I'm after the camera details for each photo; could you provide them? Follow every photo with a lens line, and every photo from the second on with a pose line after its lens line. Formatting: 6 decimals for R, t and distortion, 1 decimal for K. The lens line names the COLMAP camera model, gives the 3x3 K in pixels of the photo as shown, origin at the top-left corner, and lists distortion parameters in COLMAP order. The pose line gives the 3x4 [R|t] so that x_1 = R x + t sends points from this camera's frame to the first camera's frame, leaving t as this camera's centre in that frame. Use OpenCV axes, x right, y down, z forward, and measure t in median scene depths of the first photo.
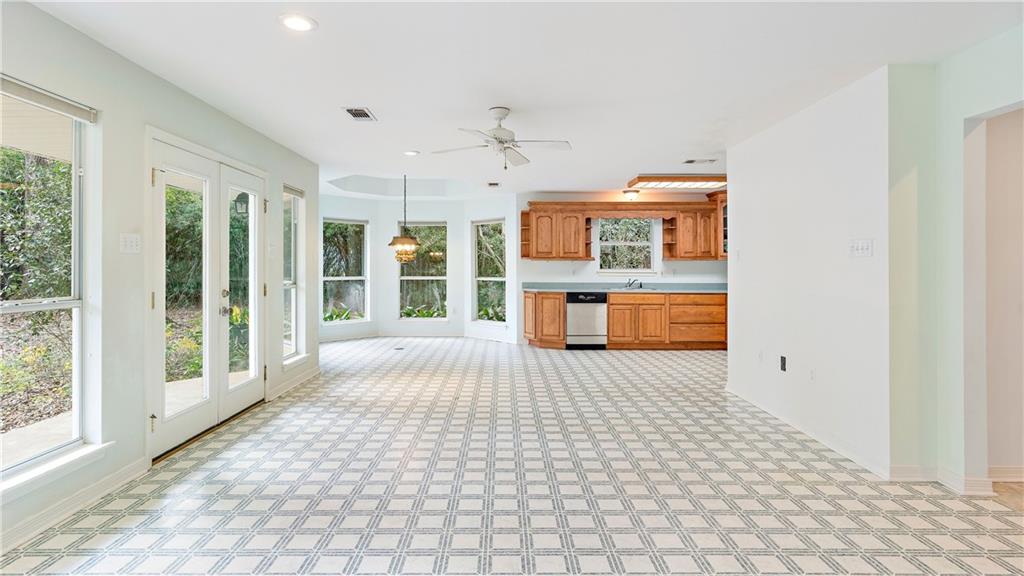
lens RADIAL K [[541.7, 0, 511.8], [0, 541.7, 269.9], [0, 0, 1]] dist [-0.004215, 0.000543]
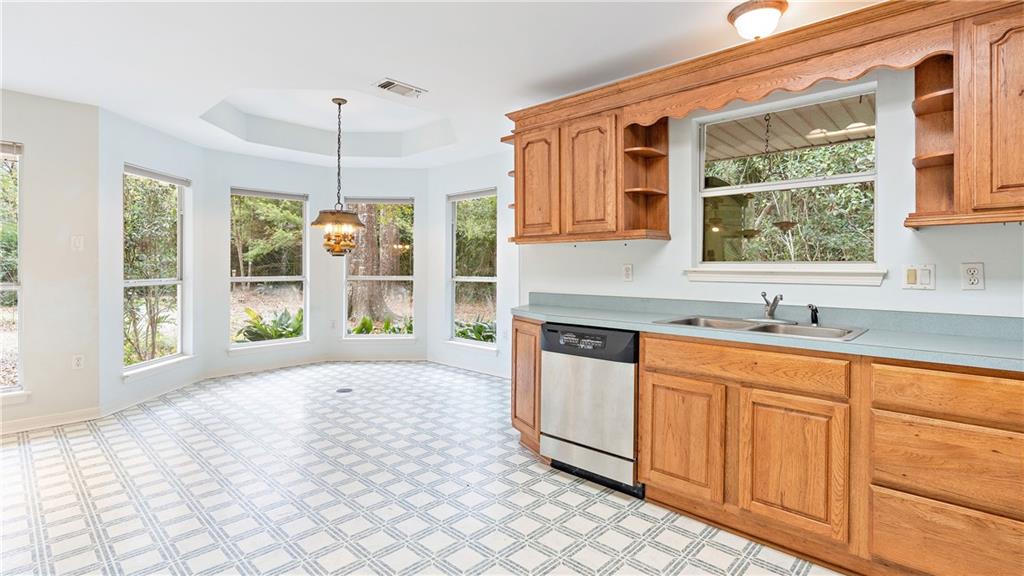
lens RADIAL K [[493.2, 0, 509.7], [0, 493.2, 269.7], [0, 0, 1]] dist [0.008160, -0.003102]
pose [[0.707068, 0.002779, -0.707140, 0.322815], [-0.003651, 0.999993, 0.000279, 0.003495], [0.707136, 0.002385, 0.707074, 0.702213]]
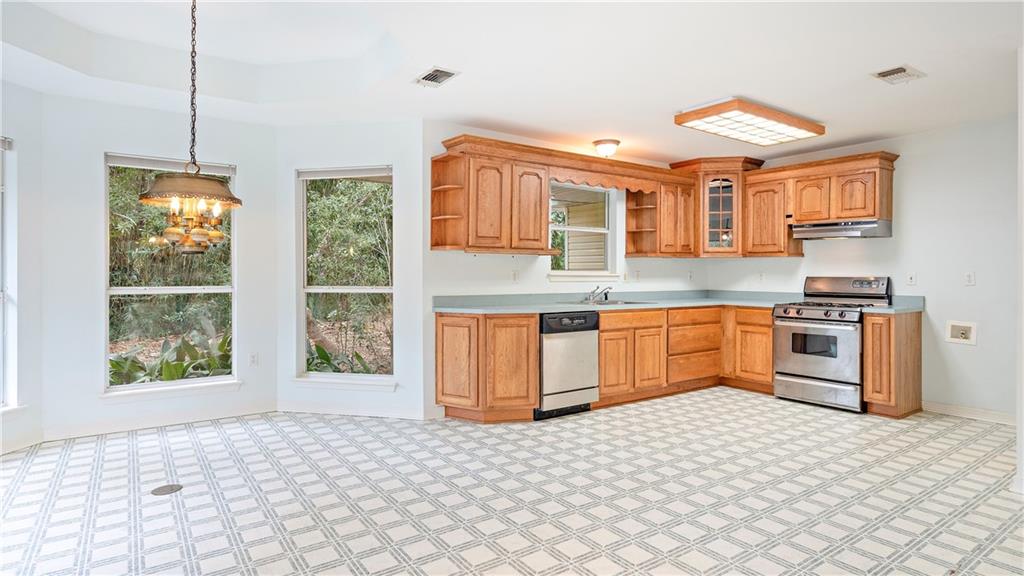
lens RADIAL K [[548.4, 0, 504.8], [0, 548.4, 277.2], [0, 0, 1]] dist [0.000517, 0.000345]
pose [[0.833634, -0.003913, 0.552303, -0.215301], [0.000644, 0.999981, 0.006112, 0.002439], [-0.552317, -0.004740, 0.833621, 0.551696]]
